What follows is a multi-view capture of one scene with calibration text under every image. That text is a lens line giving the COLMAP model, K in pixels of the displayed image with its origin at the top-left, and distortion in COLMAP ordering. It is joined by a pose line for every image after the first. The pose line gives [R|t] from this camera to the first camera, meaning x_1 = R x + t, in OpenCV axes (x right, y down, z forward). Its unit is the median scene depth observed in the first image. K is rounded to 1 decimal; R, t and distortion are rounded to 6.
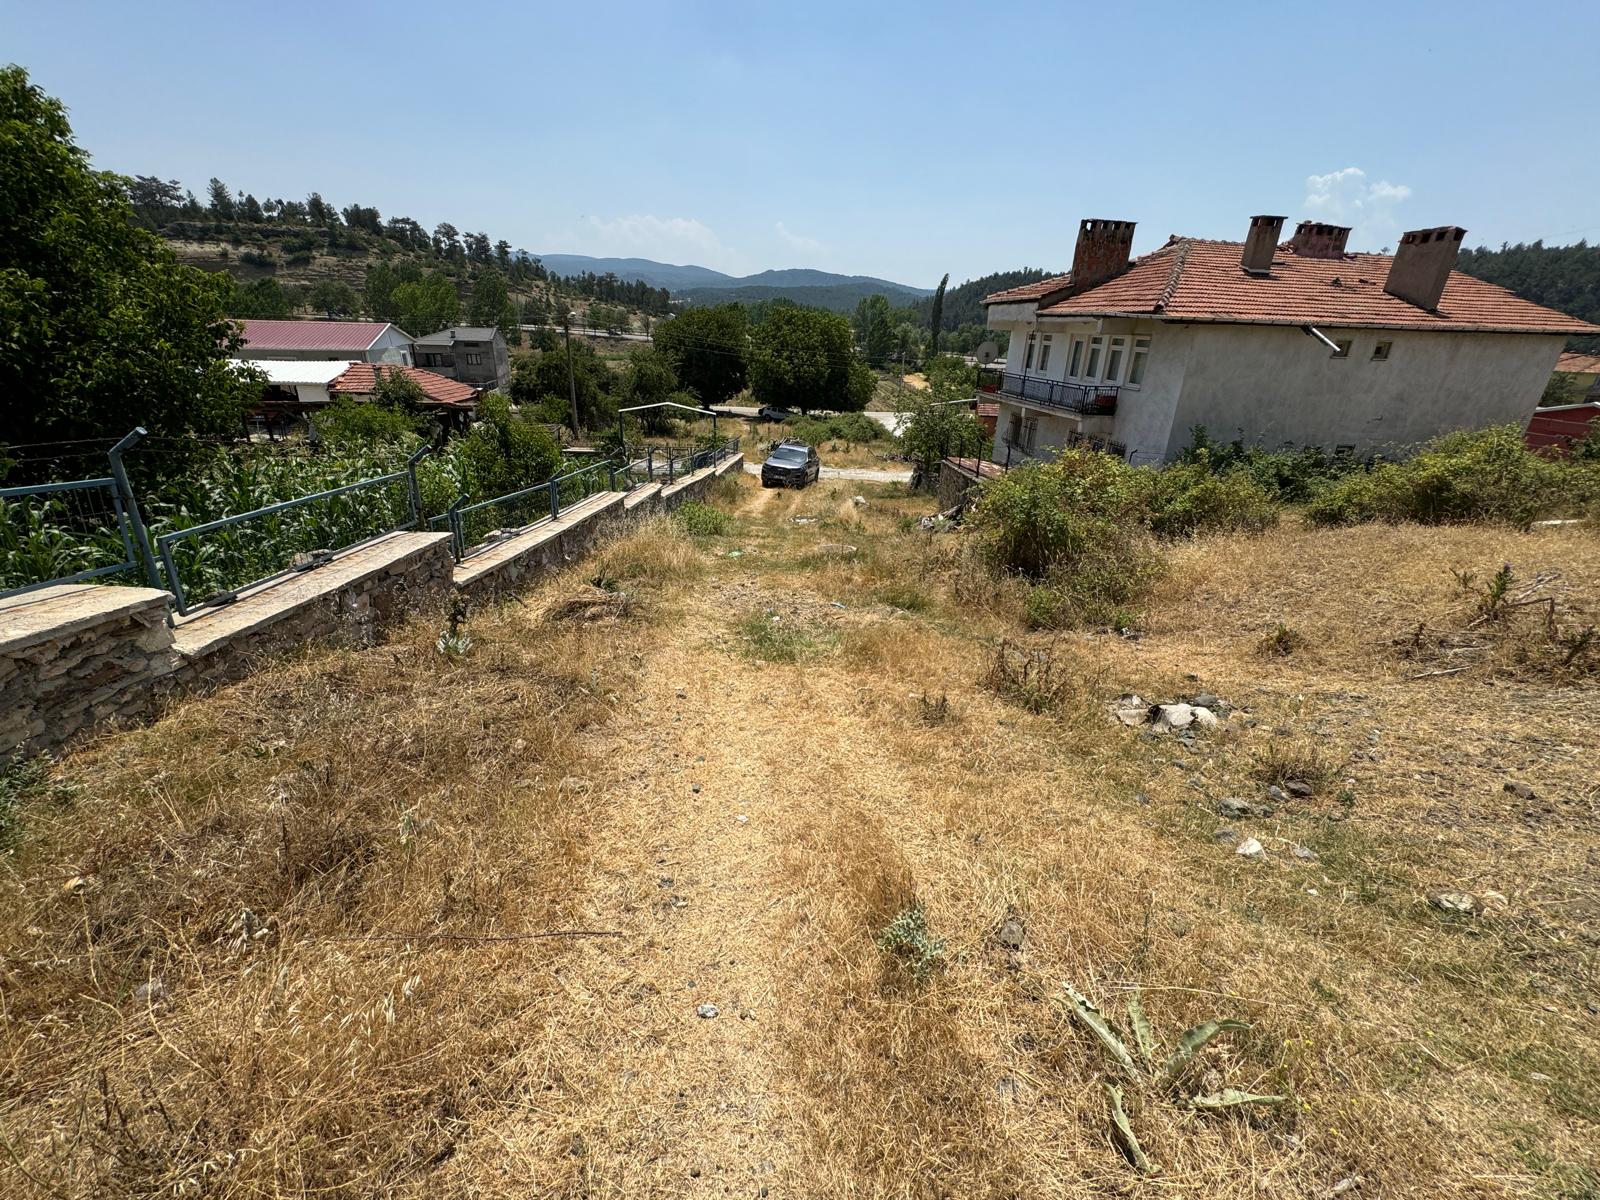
lens RADIAL K [[657.8, 0, 799.9], [0, 657.8, 600.3], [0, 0, 1]] dist [-0.001674, 0.000386]
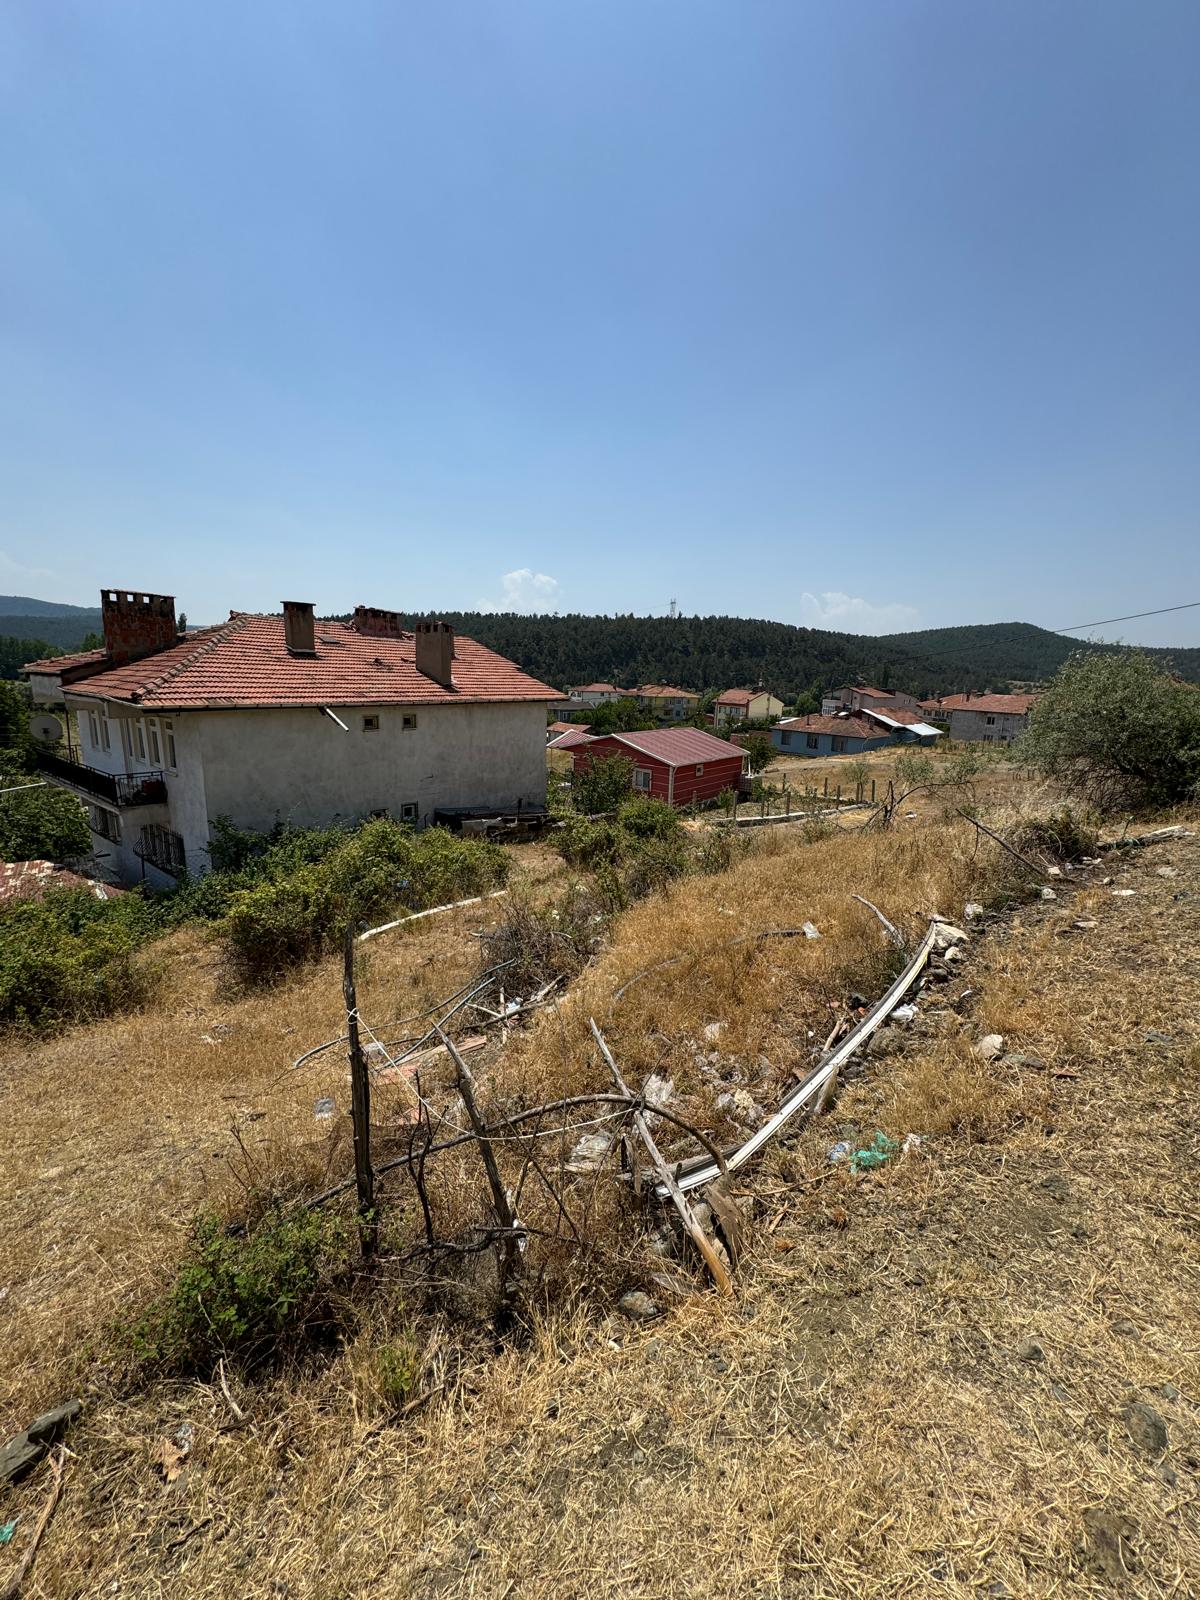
lens RADIAL K [[636.2, 0, 599.3], [0, 636.2, 800.4], [0, 0, 1]] dist [-0.002361, 0.001082]
pose [[0.746927, -0.136165, 0.650814, 0.333724], [0.251161, 0.964068, -0.086548, -0.060070], [-0.615645, 0.228104, 0.754288, 0.001164]]
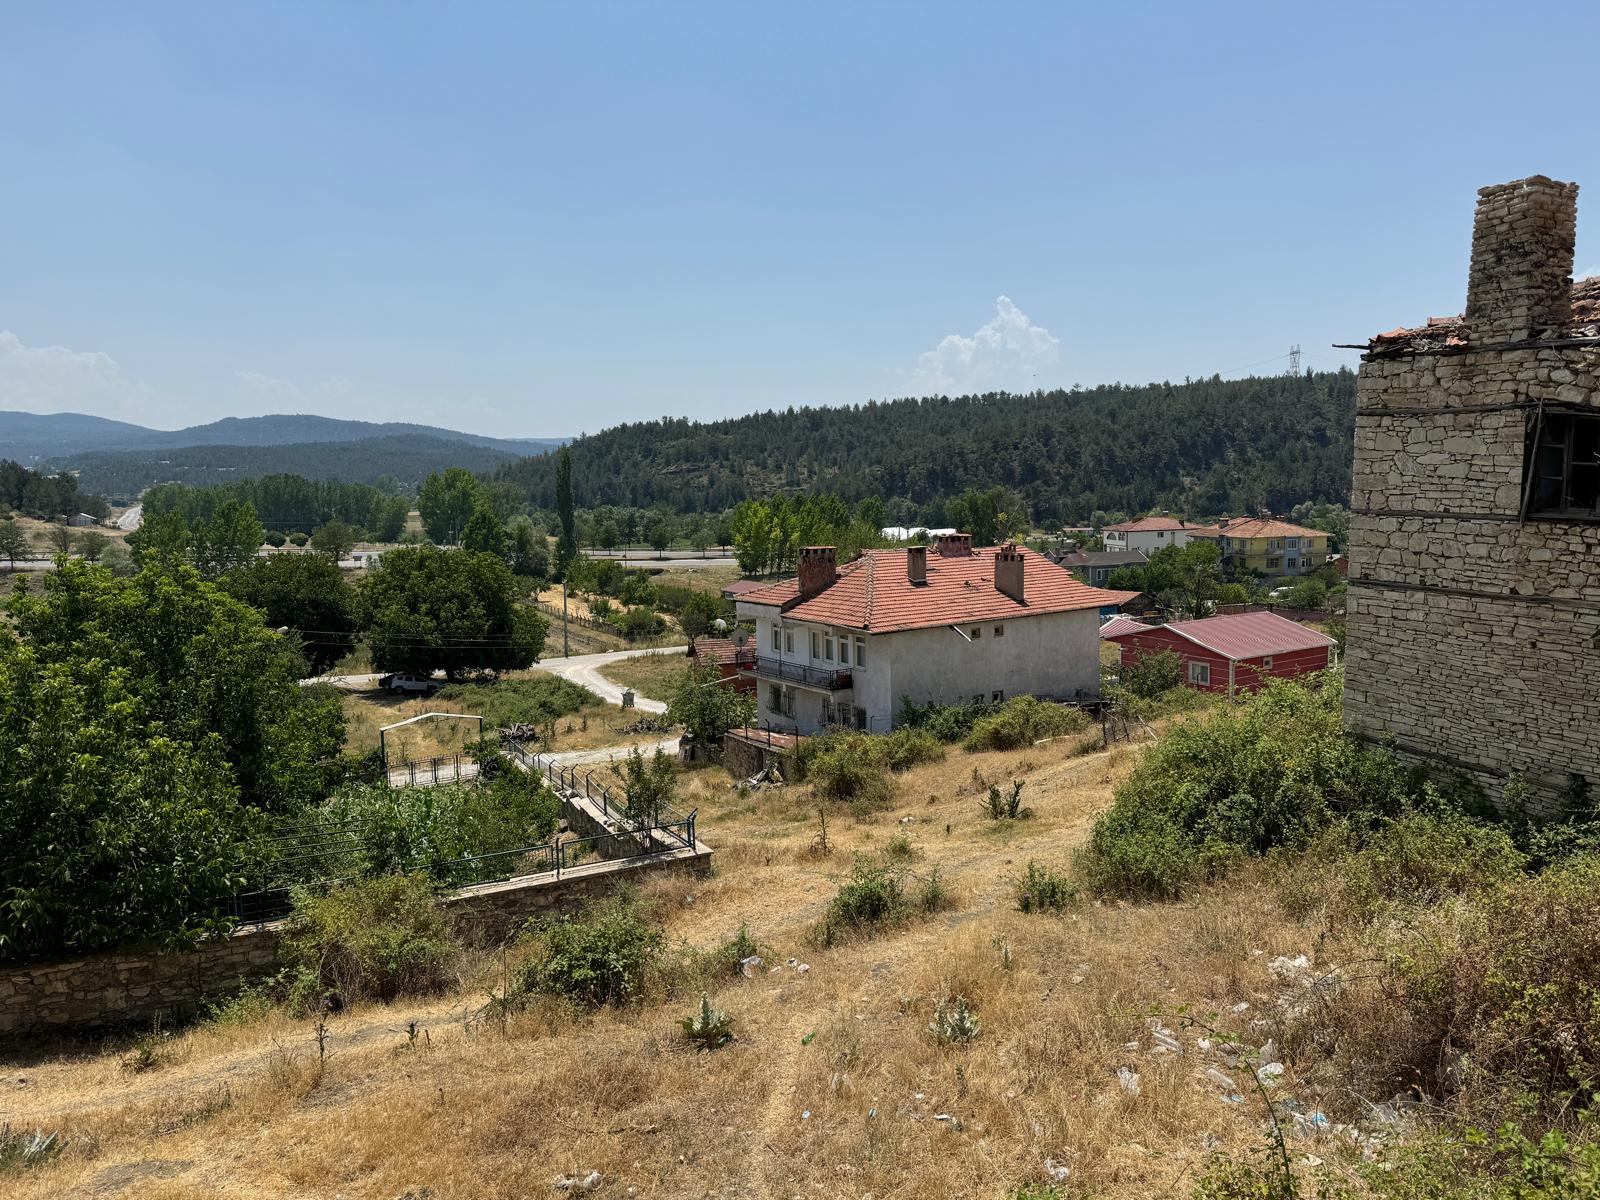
lens RADIAL K [[1113.0, 0, 805.3], [0, 1113.0, 595.0], [0, 0, 1]] dist [0.121619, -0.179838]
pose [[0.909550, -0.089254, 0.405898, -0.500197], [0.205714, 0.945315, -0.253102, 0.095710], [-0.361111, 0.313708, 0.878172, -0.992638]]
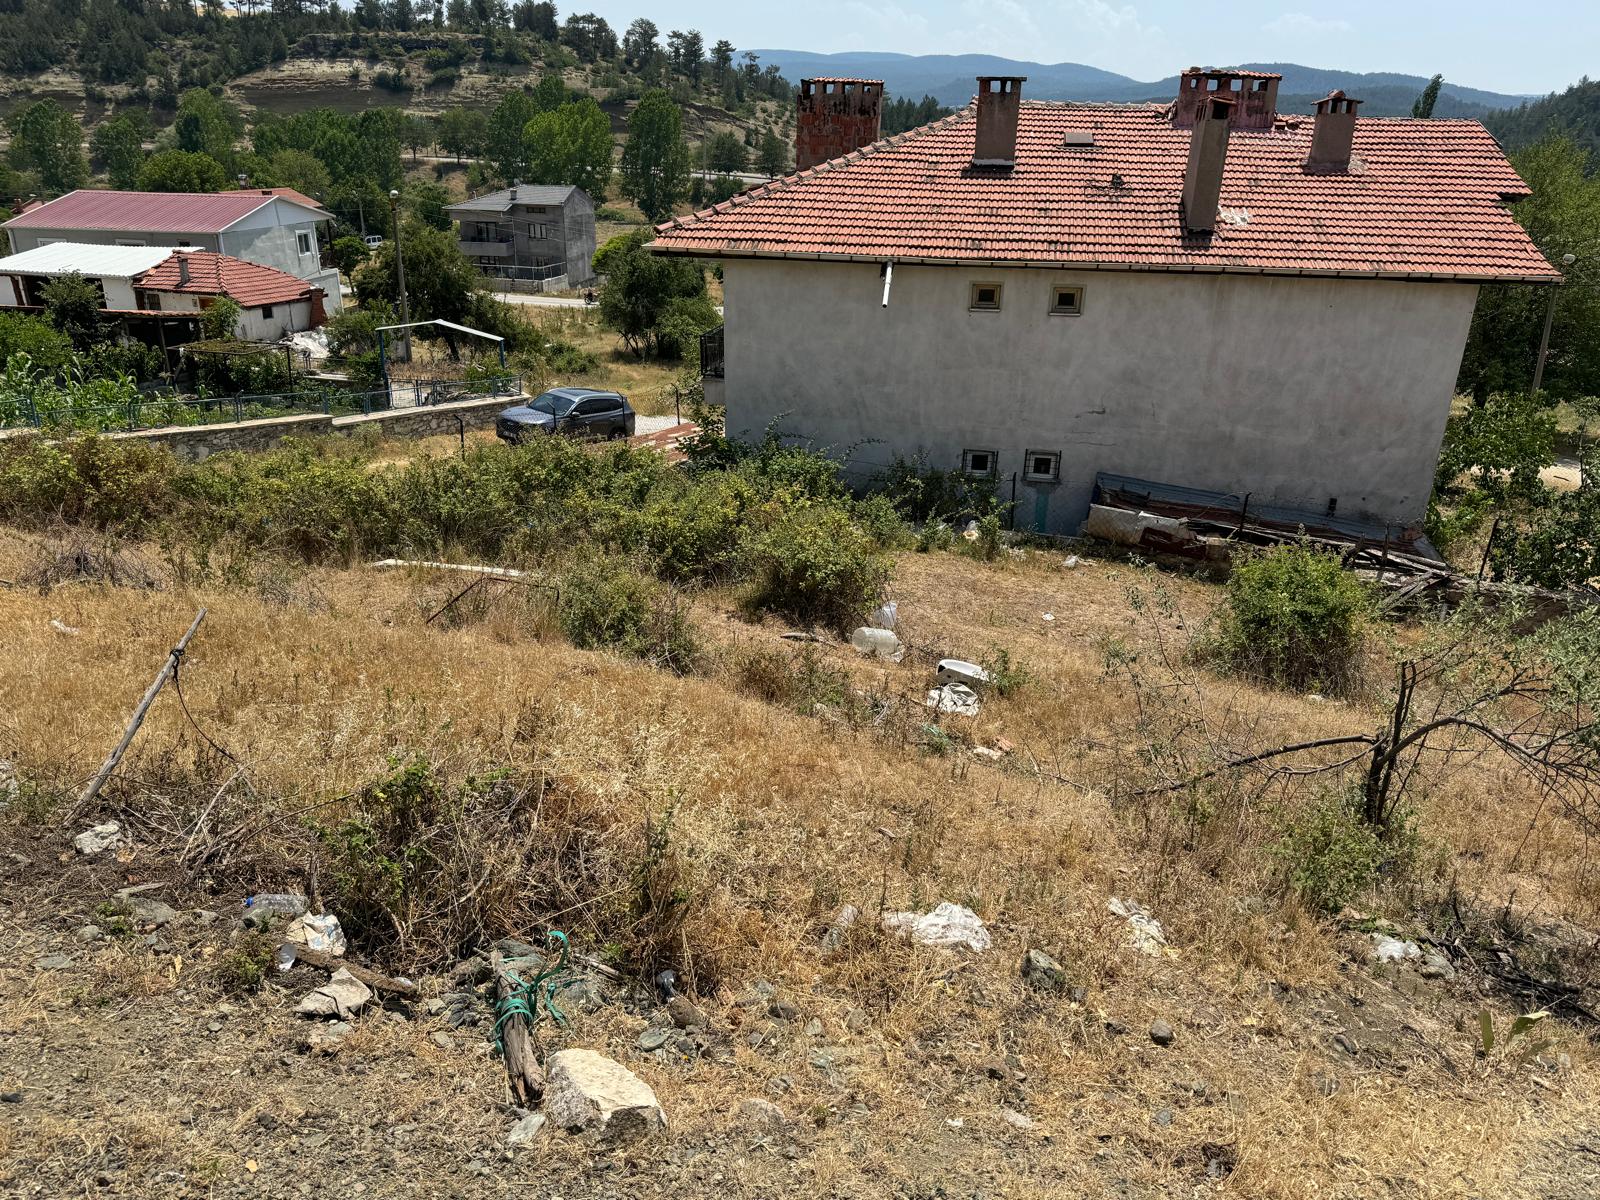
lens RADIAL K [[1108.8, 0, 831.1], [0, 1108.8, 614.9], [0, 0, 1]] dist [0.032097, -0.041832]
pose [[0.942094, 0.123779, -0.311670, 0.871347], [-0.127393, 0.991813, 0.008820, -0.059380], [0.310210, 0.031395, 0.950150, -0.036778]]
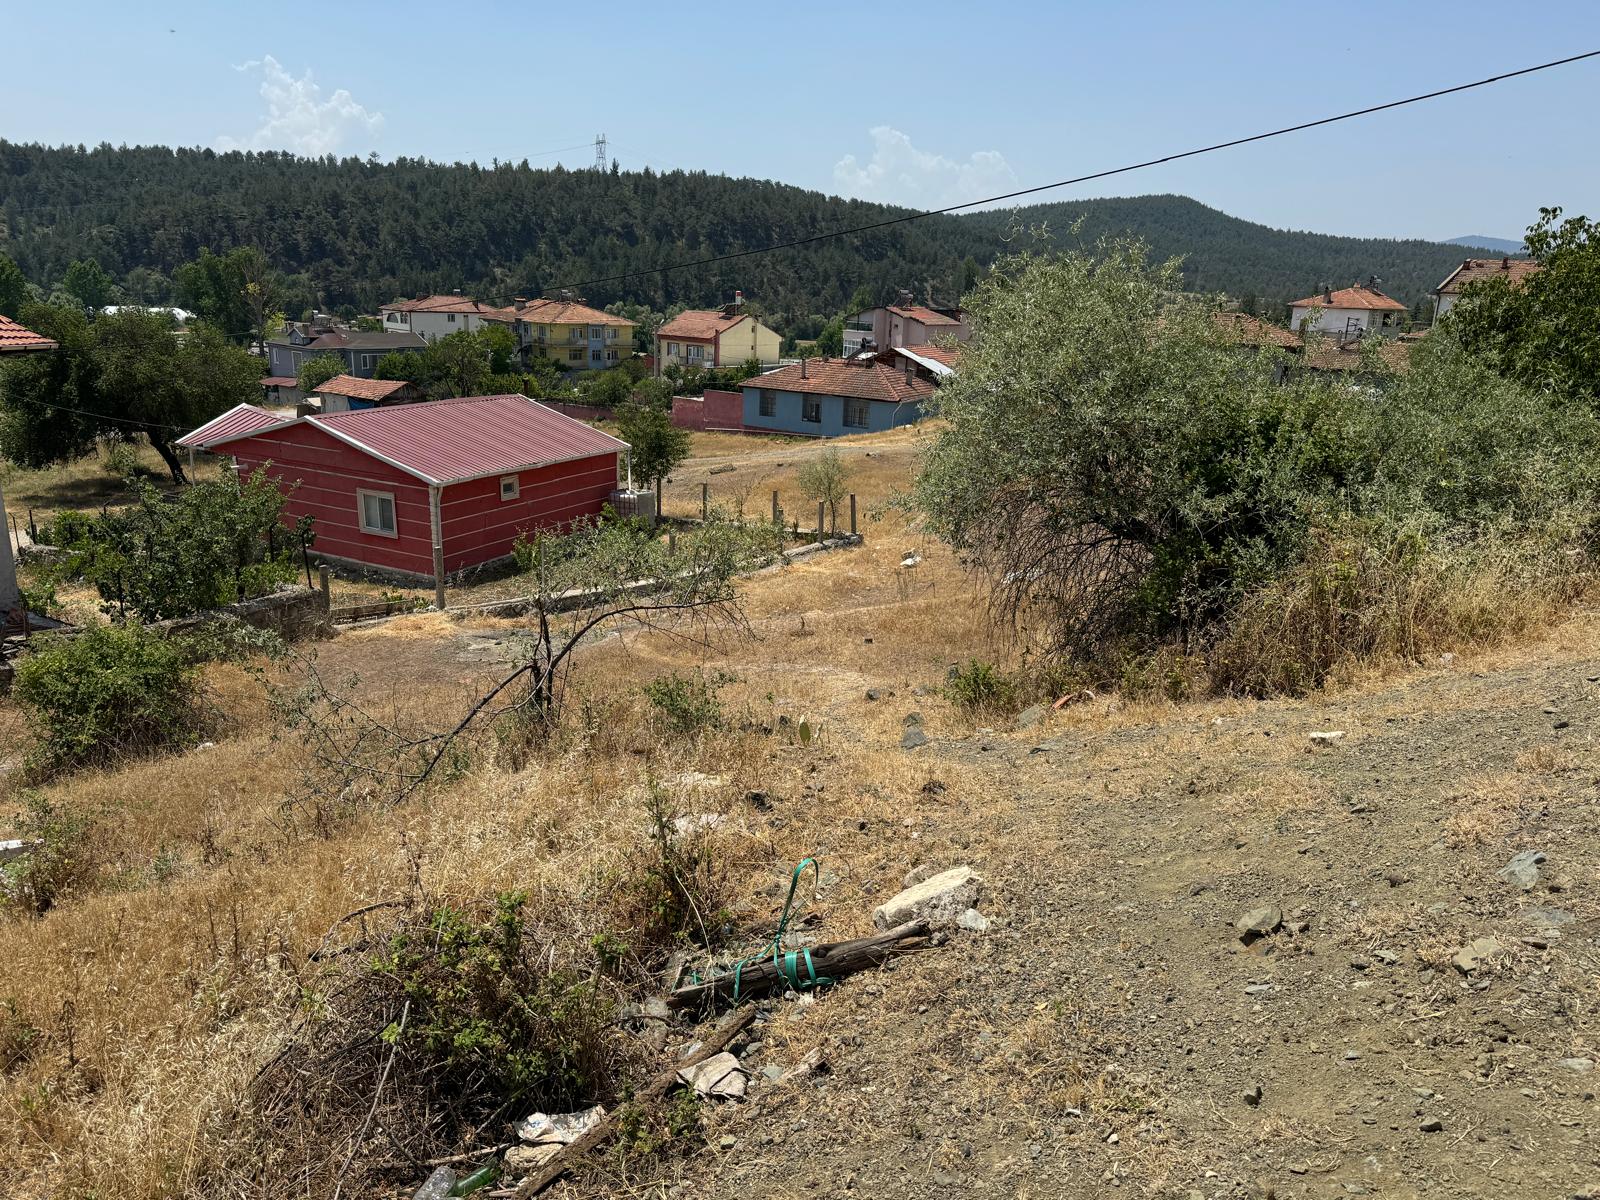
lens RADIAL K [[1118.1, 0, 792.5], [0, 1118.1, 612.7], [0, 0, 1]] dist [0.066741, -0.091767]
pose [[0.551246, -0.240439, 0.798947, 0.658649], [0.307792, 0.948640, 0.073123, -0.057389], [-0.775494, 0.205601, 0.596939, -0.024023]]
